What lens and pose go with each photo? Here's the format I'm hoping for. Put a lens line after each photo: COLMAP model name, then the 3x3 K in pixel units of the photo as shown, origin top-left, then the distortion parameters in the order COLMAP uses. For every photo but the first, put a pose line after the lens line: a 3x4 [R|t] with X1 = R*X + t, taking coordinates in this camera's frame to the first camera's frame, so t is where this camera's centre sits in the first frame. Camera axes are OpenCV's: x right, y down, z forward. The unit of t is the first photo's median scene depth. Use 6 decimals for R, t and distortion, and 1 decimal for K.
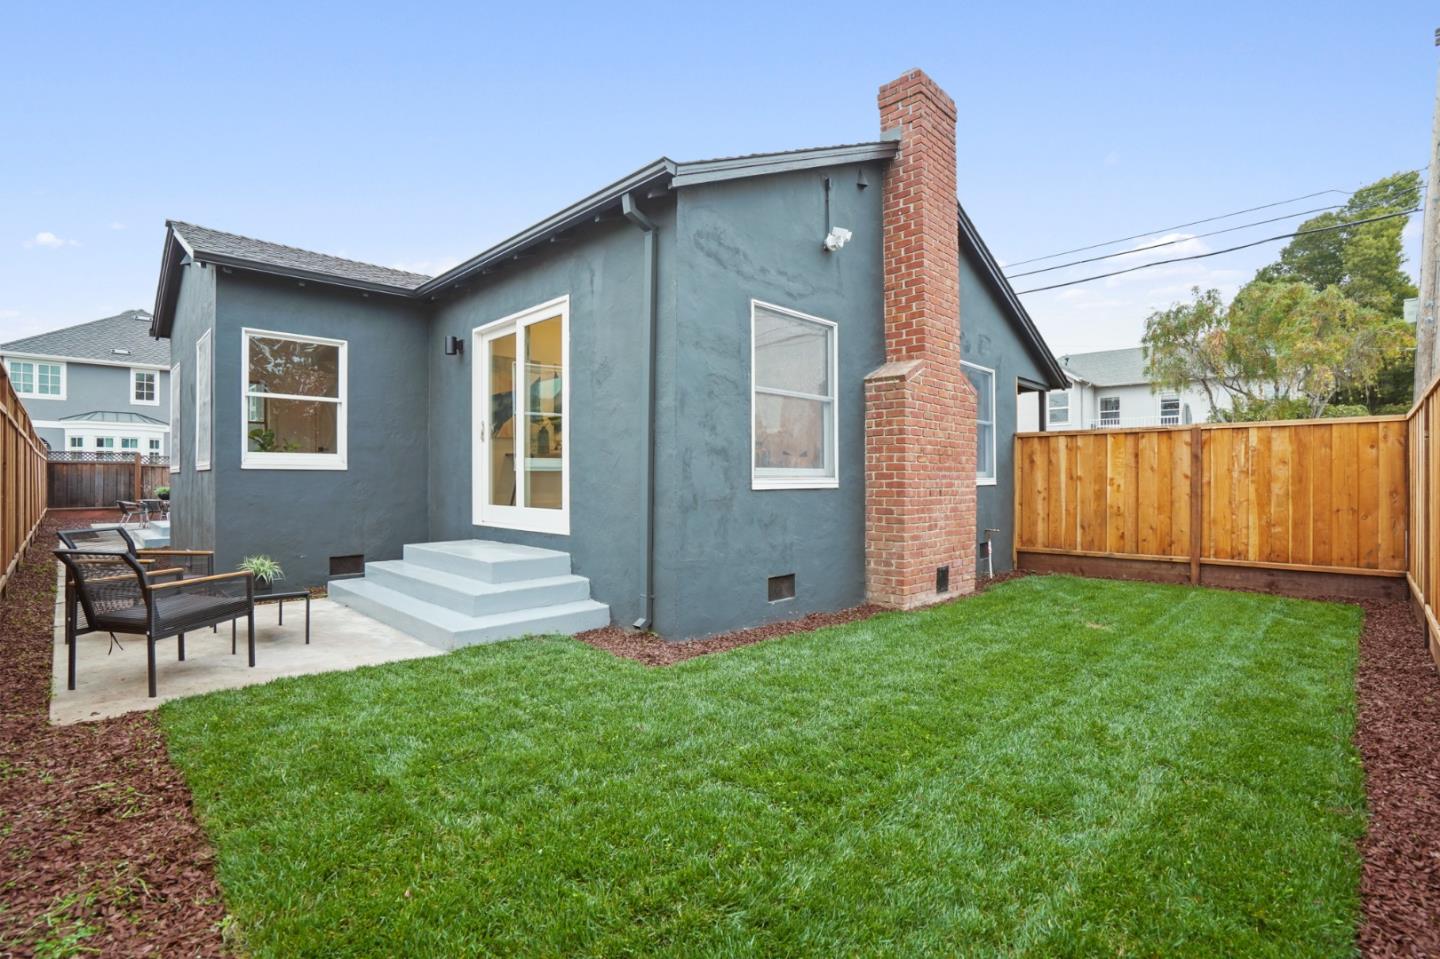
lens RADIAL K [[667.1, 0, 719.6], [0, 667.1, 475.3], [0, 0, 1]] dist [0.022462, 0.008844]
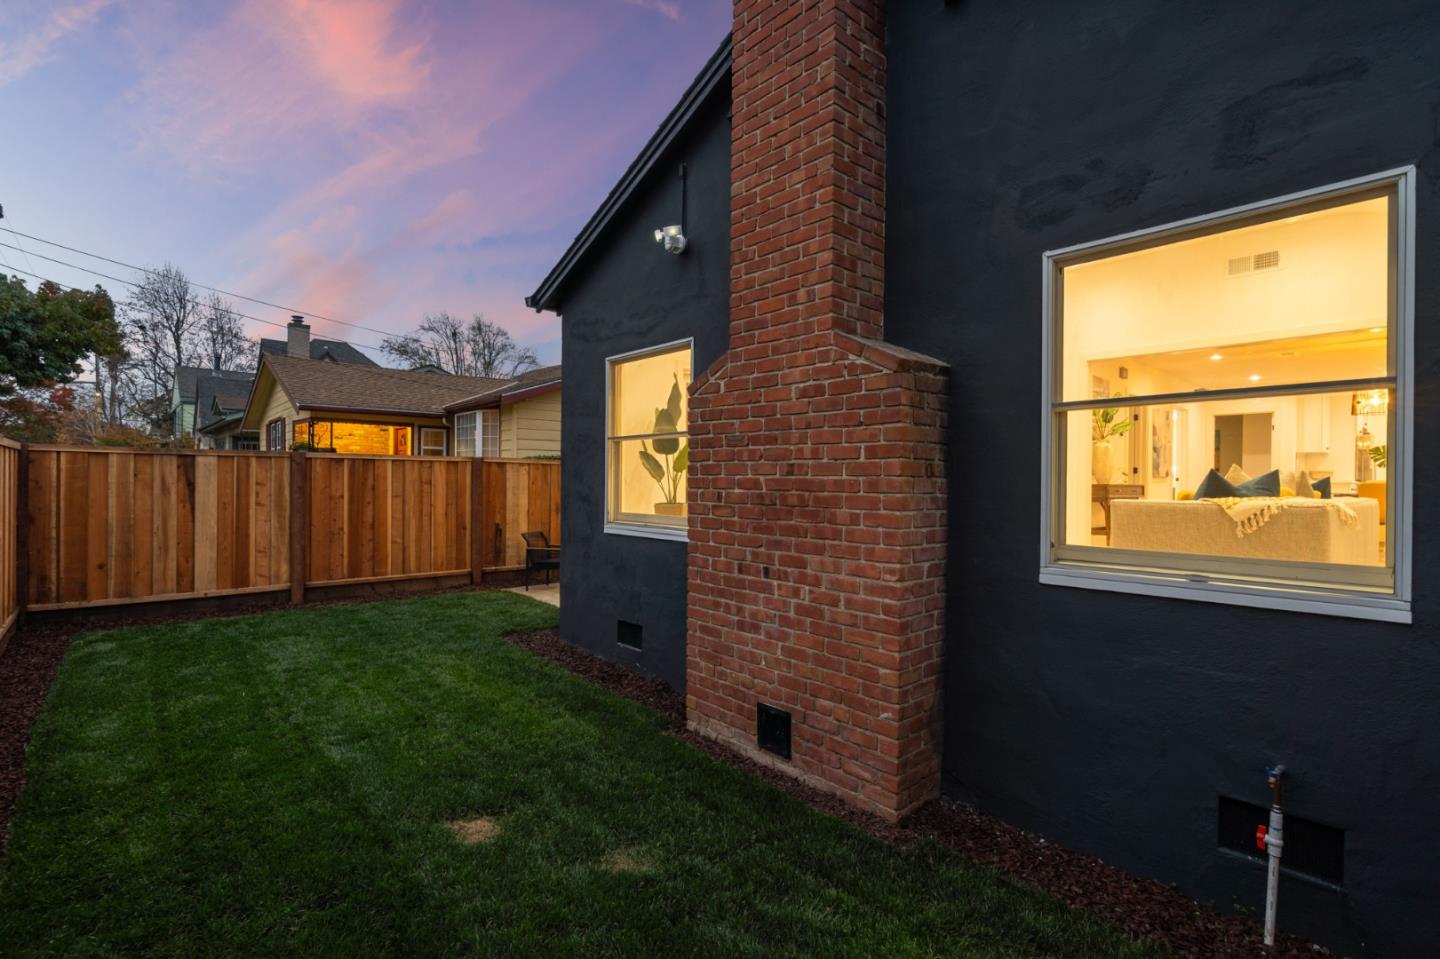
lens RADIAL K [[667.1, 0, 733.2], [0, 667.1, 487.7], [0, 0, 1]] dist [0.022462, 0.008844]
pose [[-0.060763, 0.003040, -0.998148, 1.092841], [-0.007682, 0.999964, 0.003513, -0.055382], [0.998123, 0.007881, -0.060738, 1.235308]]
